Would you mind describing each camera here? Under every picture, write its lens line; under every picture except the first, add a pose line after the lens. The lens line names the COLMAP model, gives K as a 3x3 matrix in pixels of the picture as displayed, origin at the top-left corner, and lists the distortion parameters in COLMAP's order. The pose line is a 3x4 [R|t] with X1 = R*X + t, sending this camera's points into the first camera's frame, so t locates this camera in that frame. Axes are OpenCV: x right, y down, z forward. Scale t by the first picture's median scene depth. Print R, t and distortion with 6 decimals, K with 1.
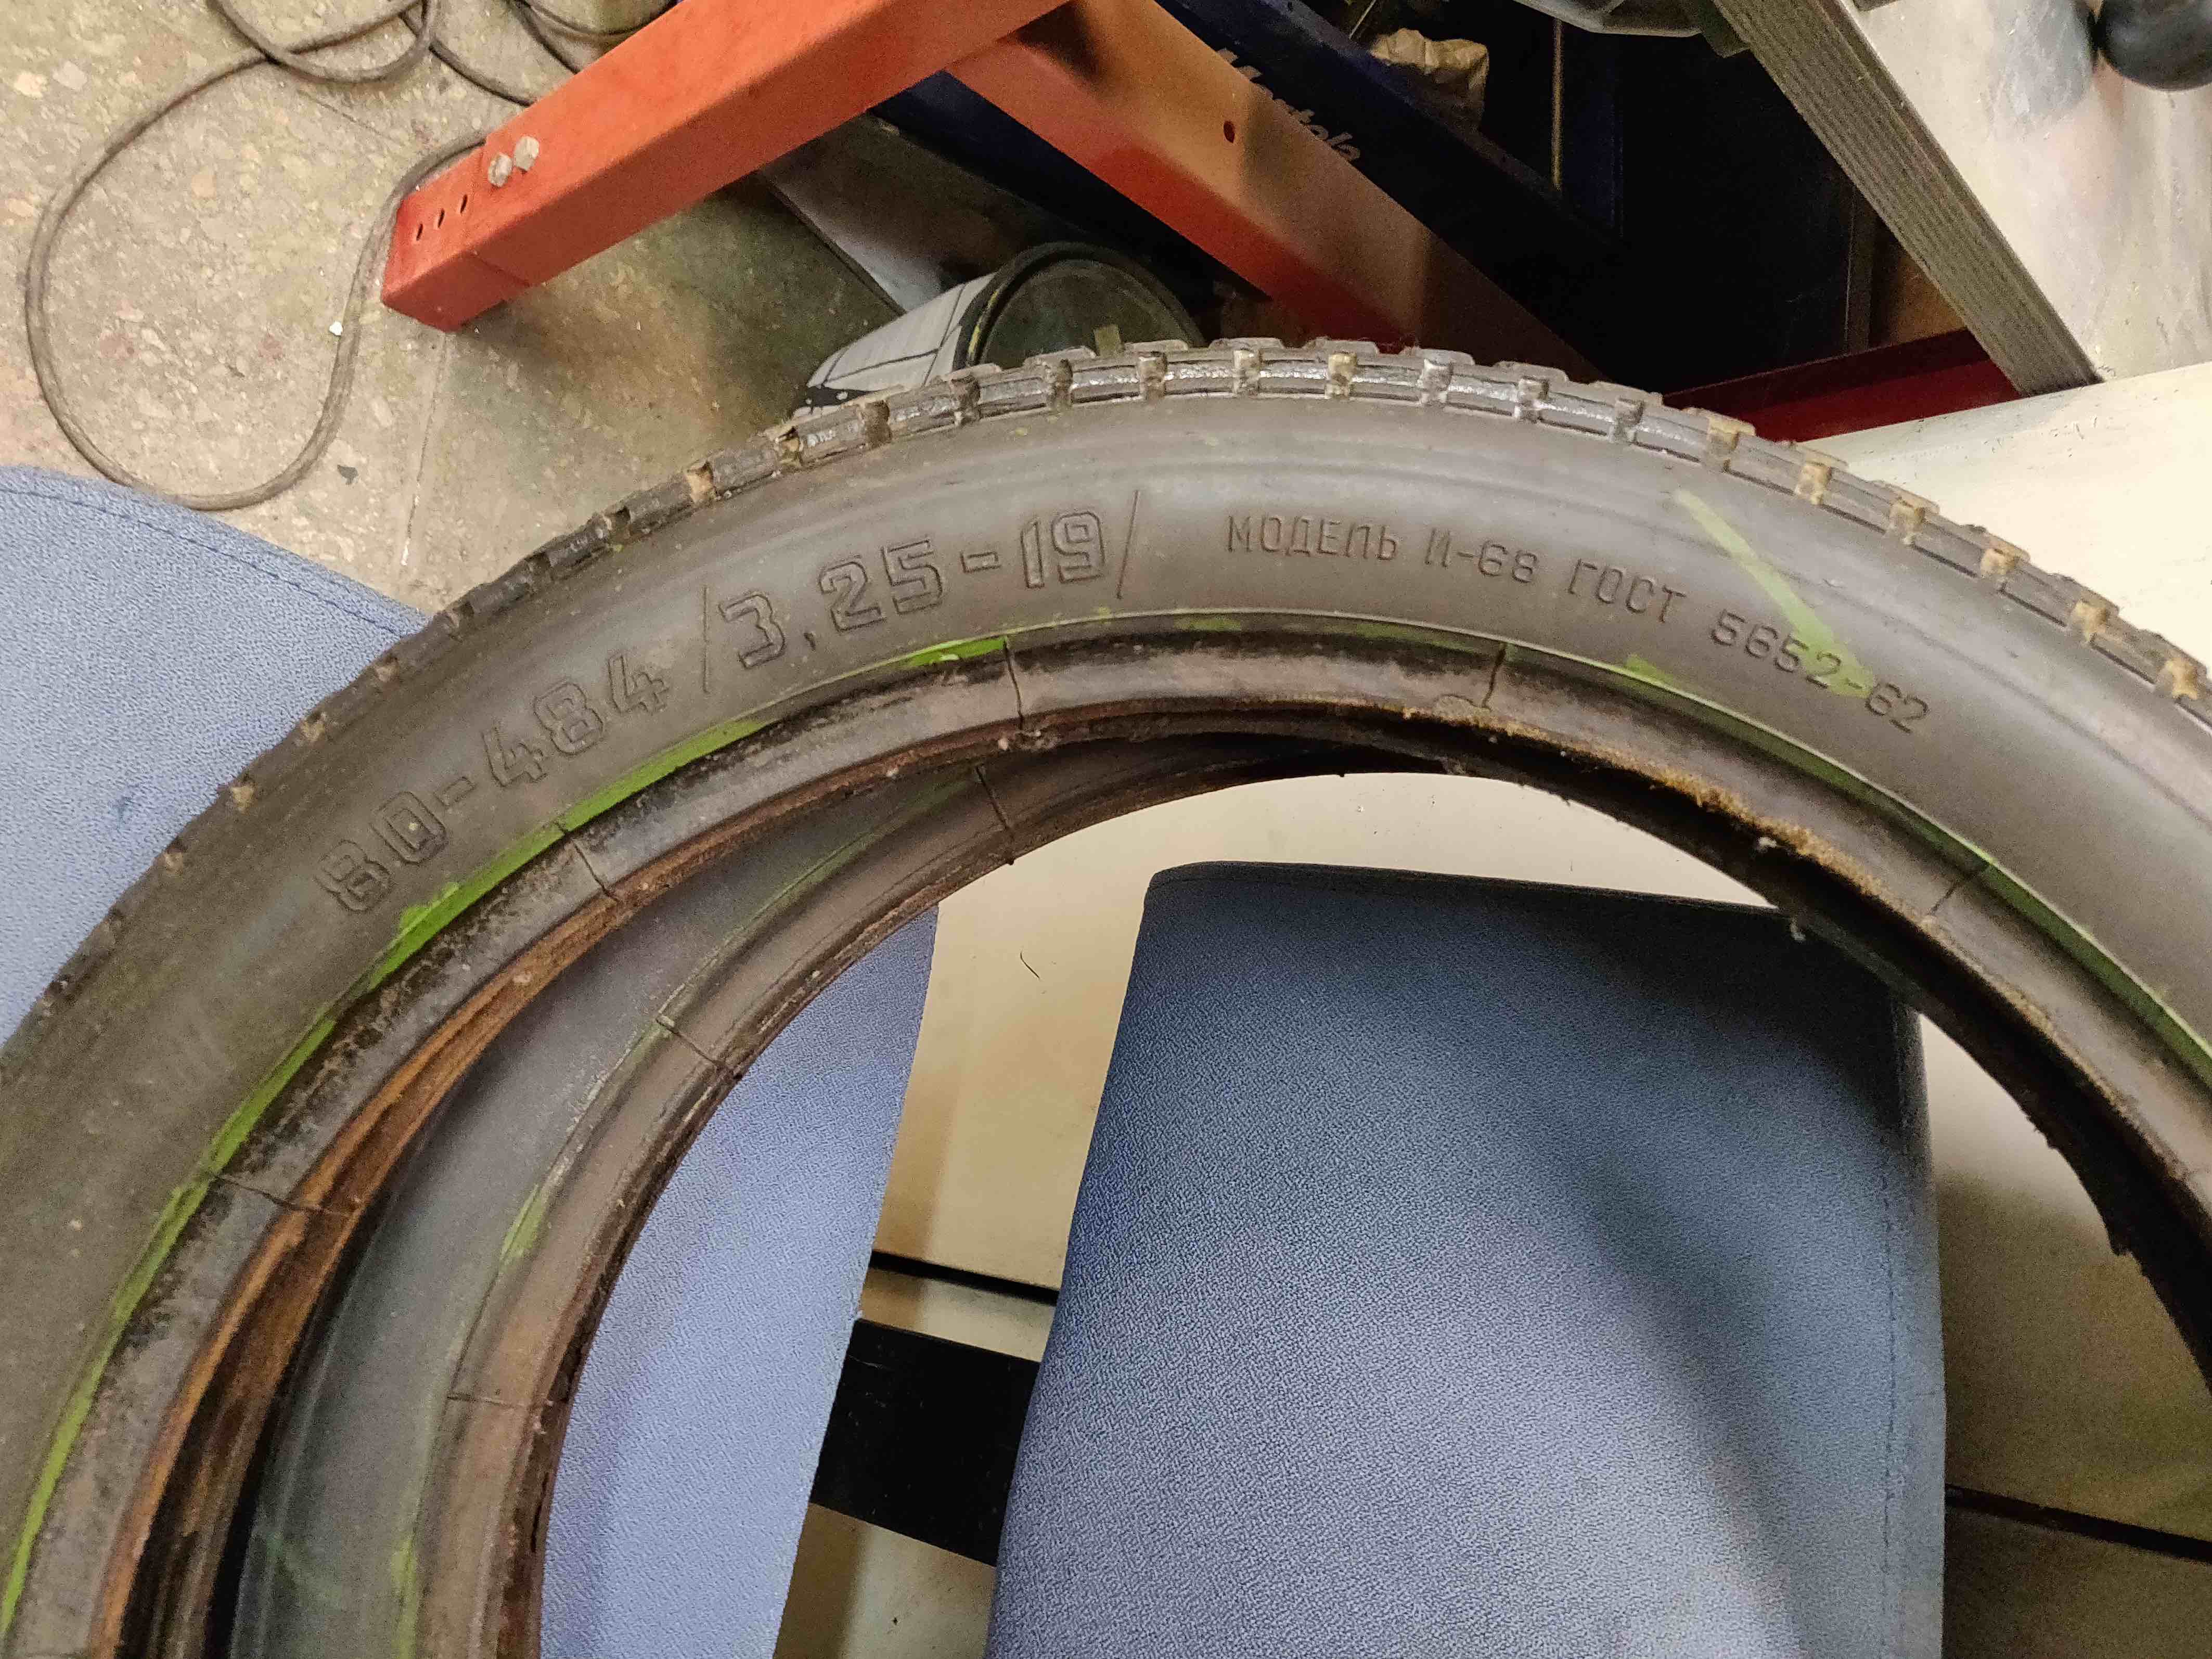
lens RADIAL K [[1662.0, 0, 1106.0], [0, 1662.0, 829.5], [0, 0, 1]] dist [-0.005281, 0.043378]
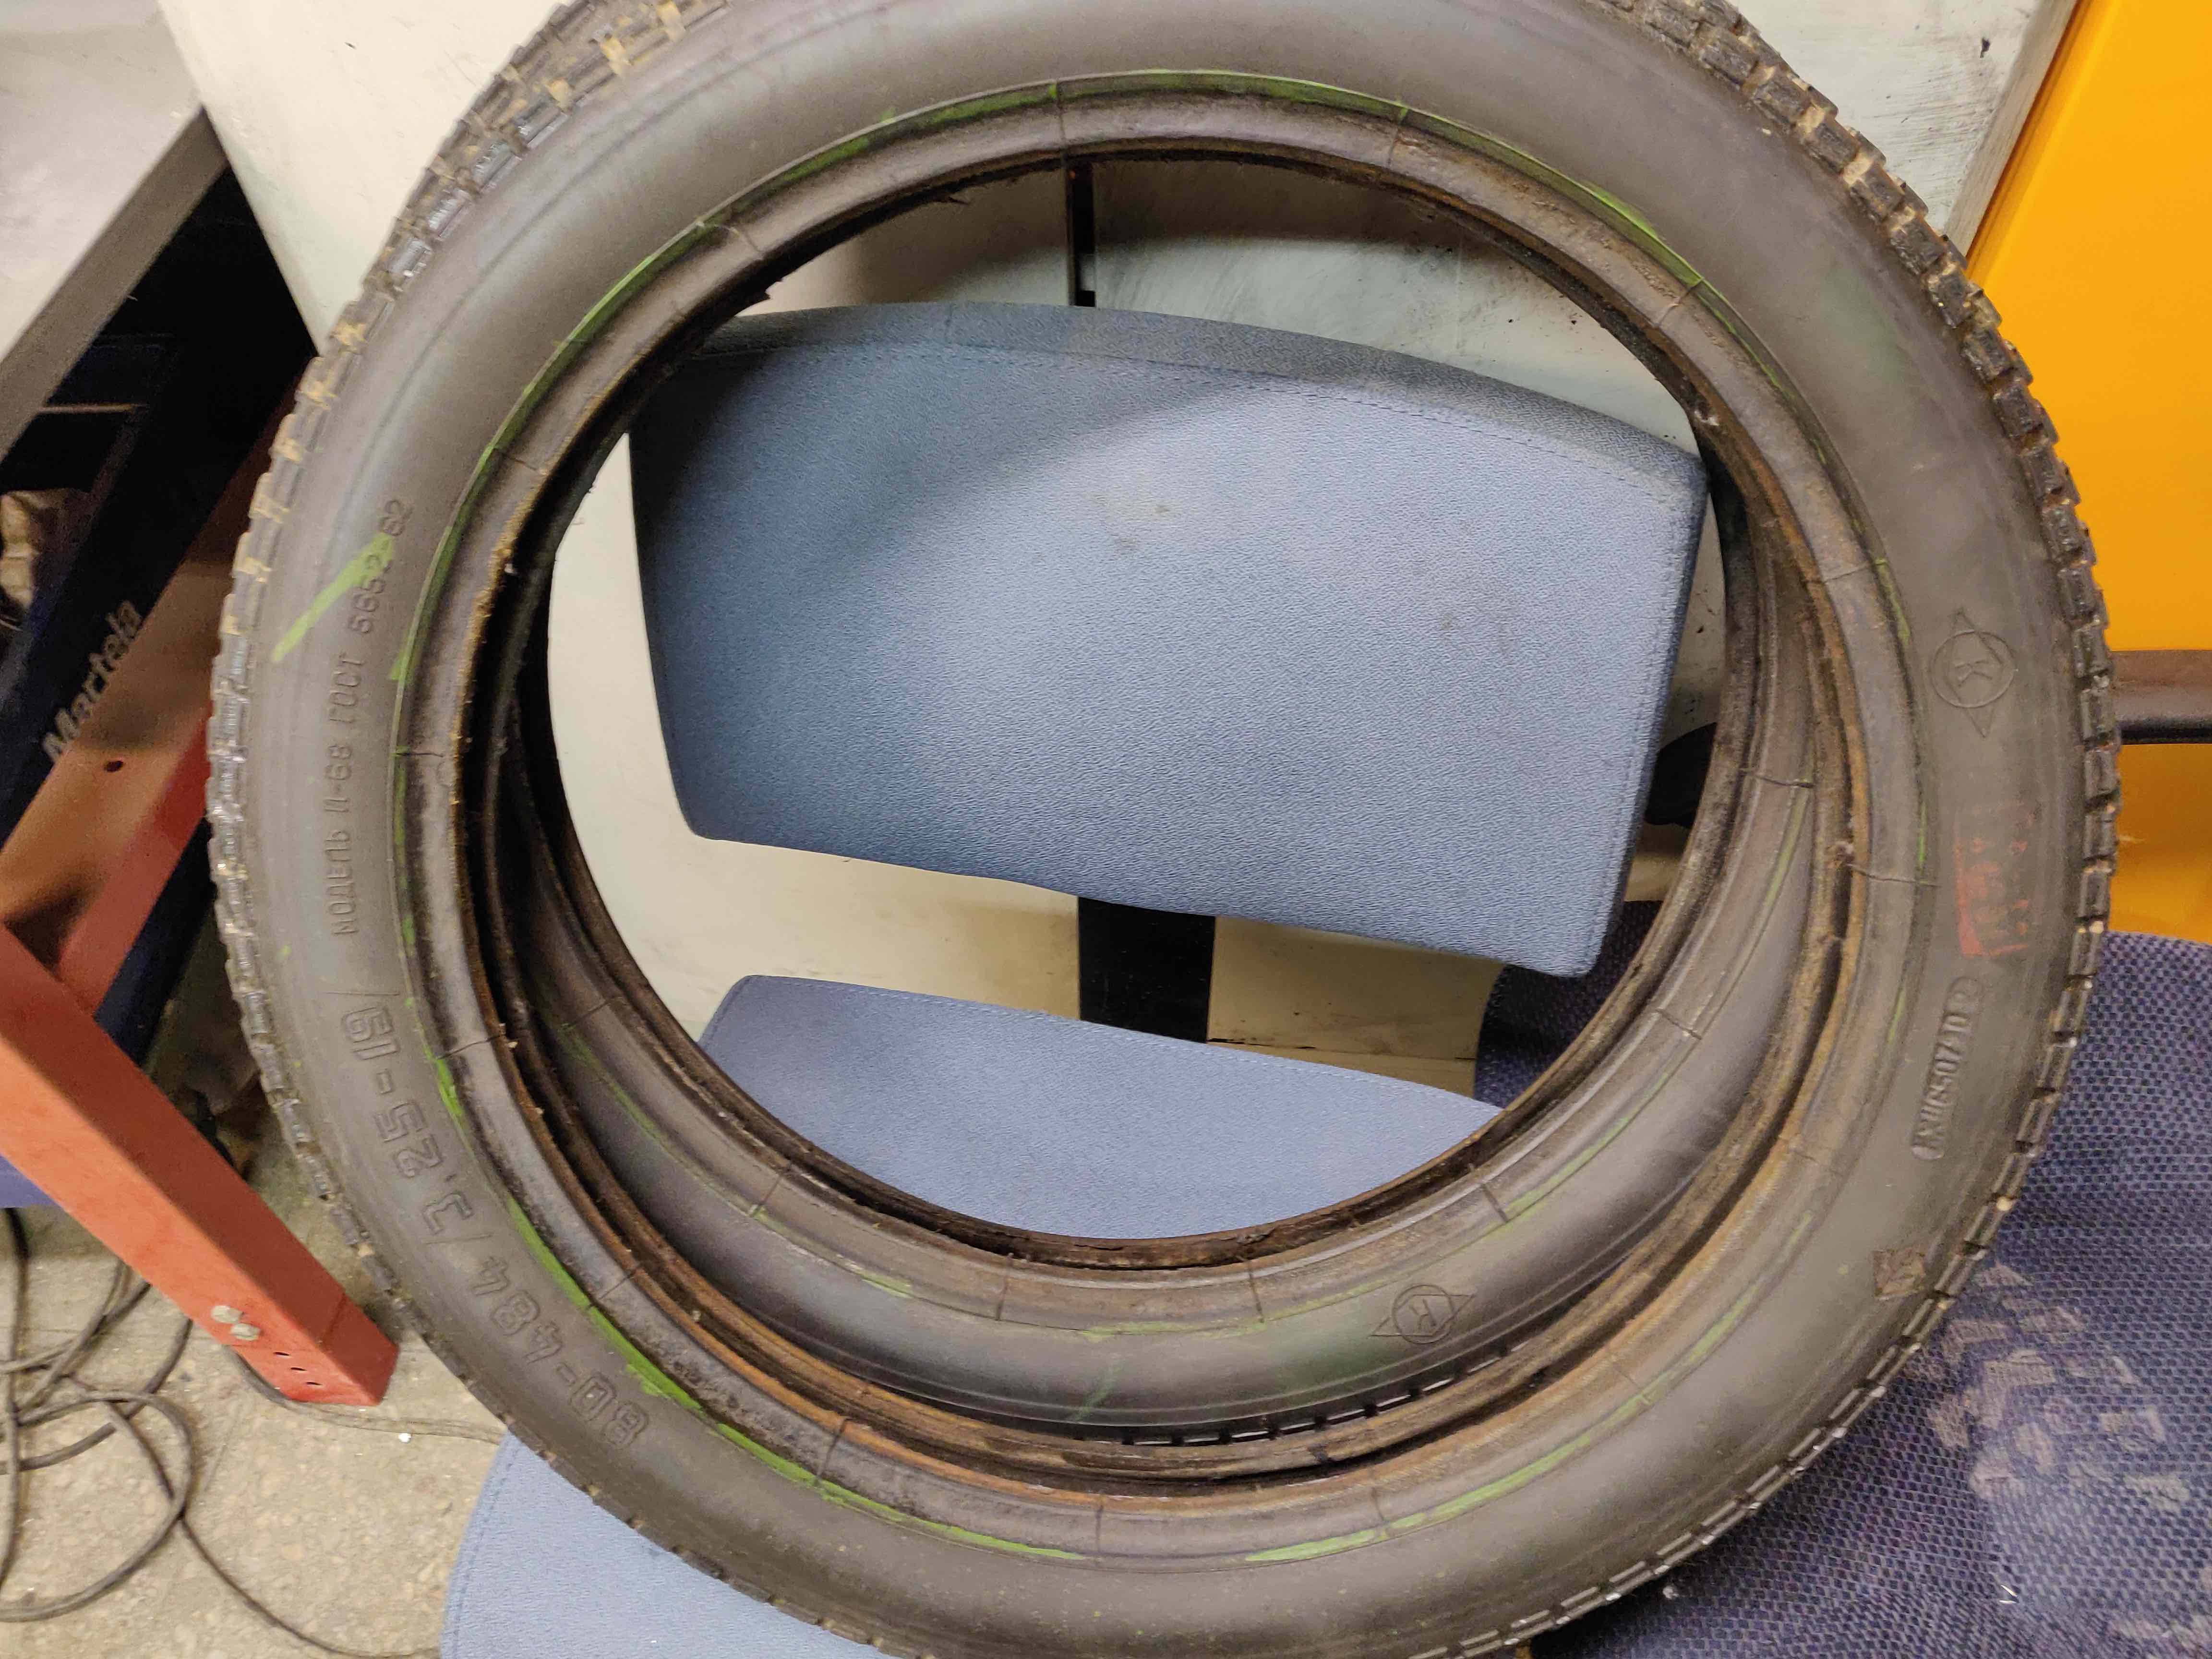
lens RADIAL K [[1663.3, 0, 1106.0], [0, 1663.3, 829.5], [0, 0, 1]] dist [-0.001434, 0.052793]
pose [[-0.071983, -0.987849, -0.137744, 0.319703], [0.992021, -0.085239, 0.092887, 0.380878], [-0.103499, -0.129959, 0.986103, -0.596919]]
